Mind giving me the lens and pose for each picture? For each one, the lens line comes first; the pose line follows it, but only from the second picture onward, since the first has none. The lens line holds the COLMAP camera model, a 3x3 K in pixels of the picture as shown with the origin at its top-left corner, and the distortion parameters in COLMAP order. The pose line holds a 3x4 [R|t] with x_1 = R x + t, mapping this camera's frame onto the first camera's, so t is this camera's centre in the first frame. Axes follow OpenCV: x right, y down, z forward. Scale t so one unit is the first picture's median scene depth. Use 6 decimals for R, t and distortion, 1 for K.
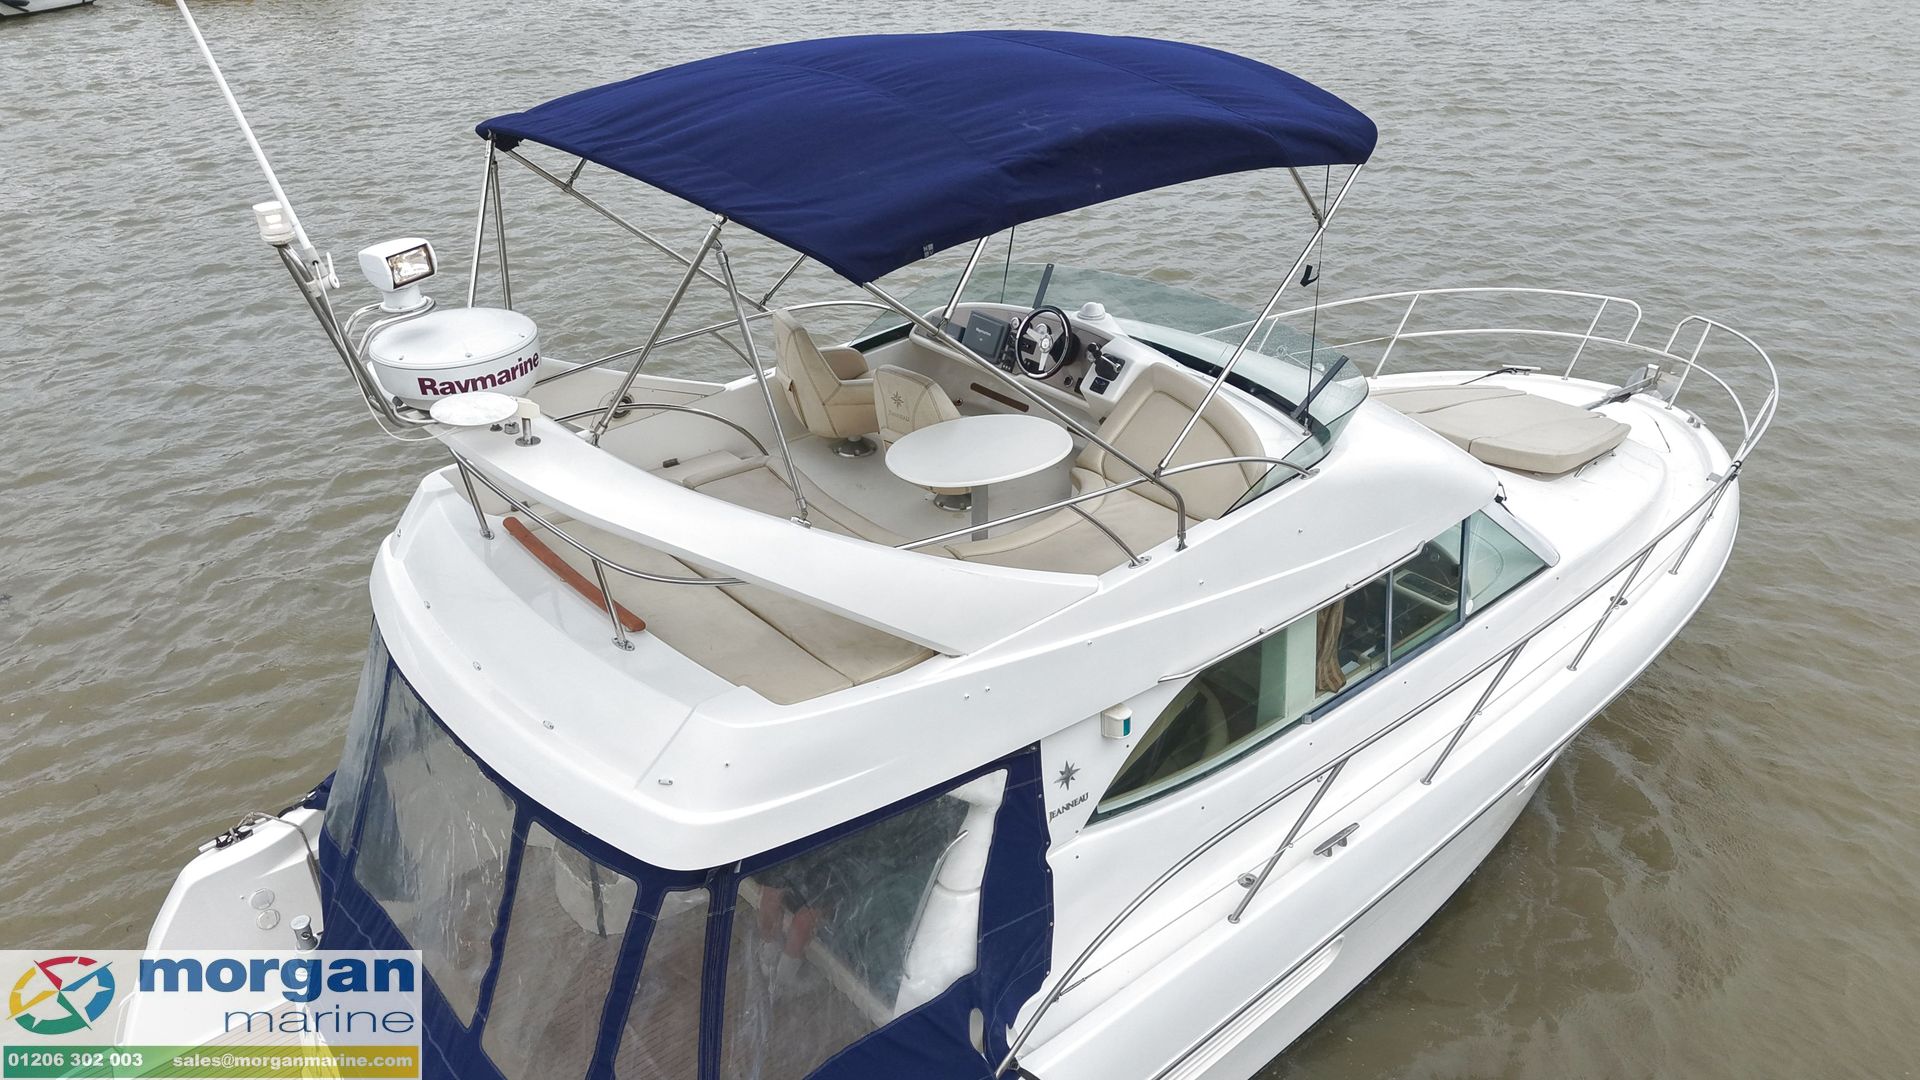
lens RADIAL K [[1420.2, 0, 960.0], [0, 1420.2, 540.0], [0, 0, 1]] dist [0.059689, -0.001238]
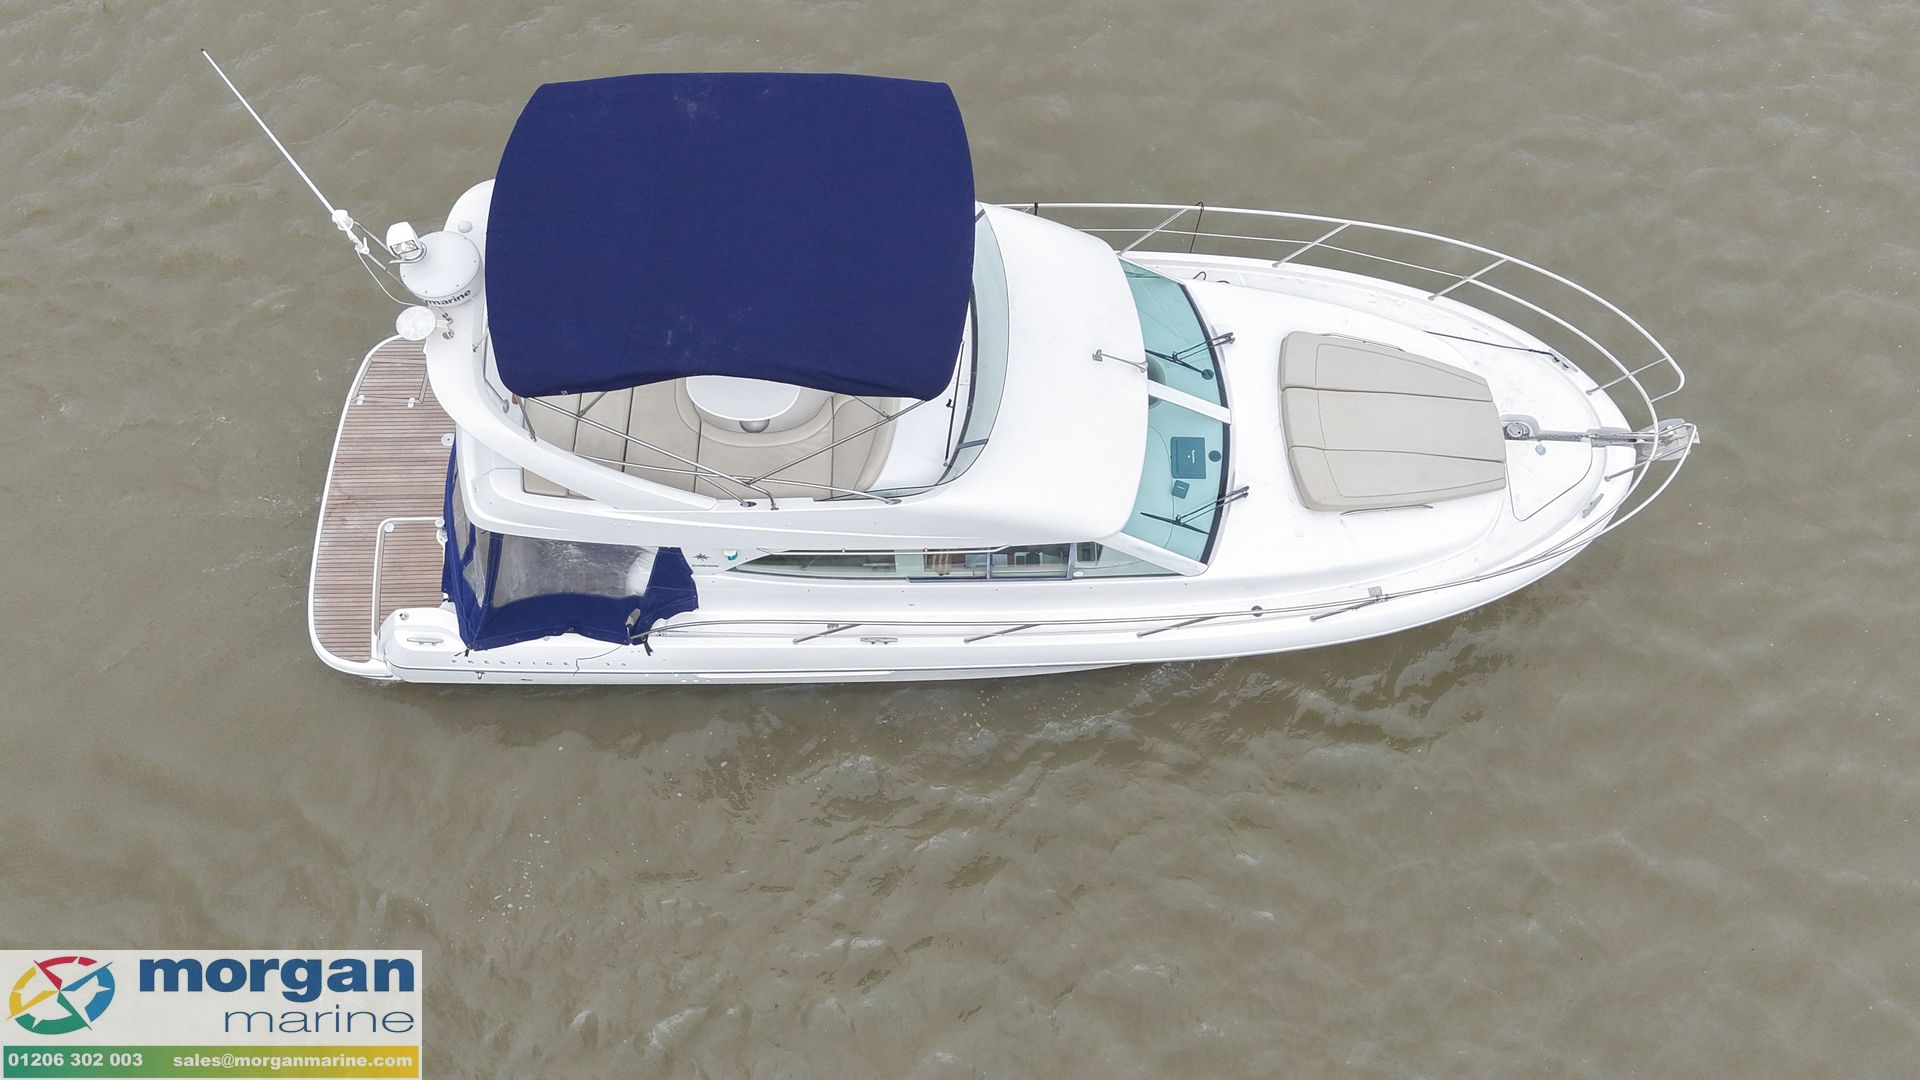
lens RADIAL K [[1348.3, 0, 960.0], [0, 1348.3, 540.0], [0, 0, 1]] dist [0.054712, -0.000369]
pose [[0.764544, 0.595751, -0.246074, 0.782201], [-0.311552, 0.675759, 0.668046, -1.188562], [0.564276, -0.434086, 0.702255, -0.086964]]
